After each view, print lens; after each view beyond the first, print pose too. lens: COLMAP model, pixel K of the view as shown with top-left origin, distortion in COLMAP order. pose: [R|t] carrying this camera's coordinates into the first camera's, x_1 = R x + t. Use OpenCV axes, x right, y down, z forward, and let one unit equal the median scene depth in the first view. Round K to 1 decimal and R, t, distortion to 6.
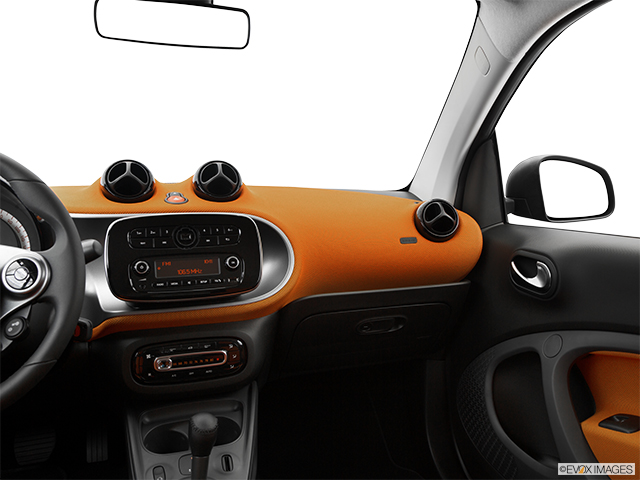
lens RADIAL K [[542.1, 0, 320.0], [0, 542.1, 240.0], [0, 0, 1]] dist [-0.003095, -0.002150]
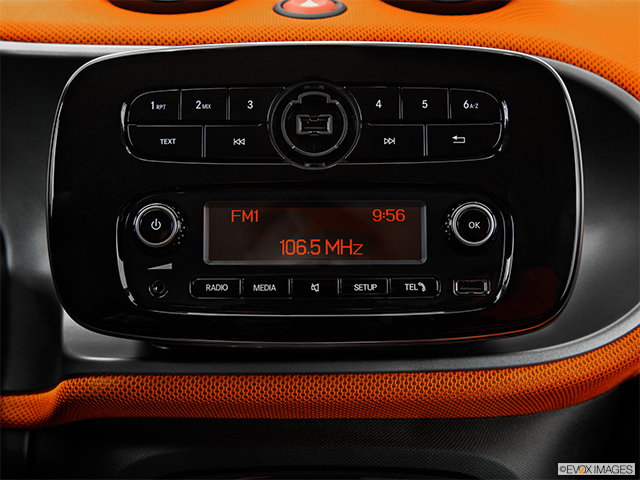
lens RADIAL K [[990.6, 0, 320.0], [0, 990.6, 240.0], [0, 0, 1]] dist [0.017362, 0.015451]
pose [[0.946574, 0.073566, -0.313982, -0.075430], [-0.040289, 0.992982, 0.111192, -0.003513], [0.319959, -0.092602, 0.942895, 0.497287]]
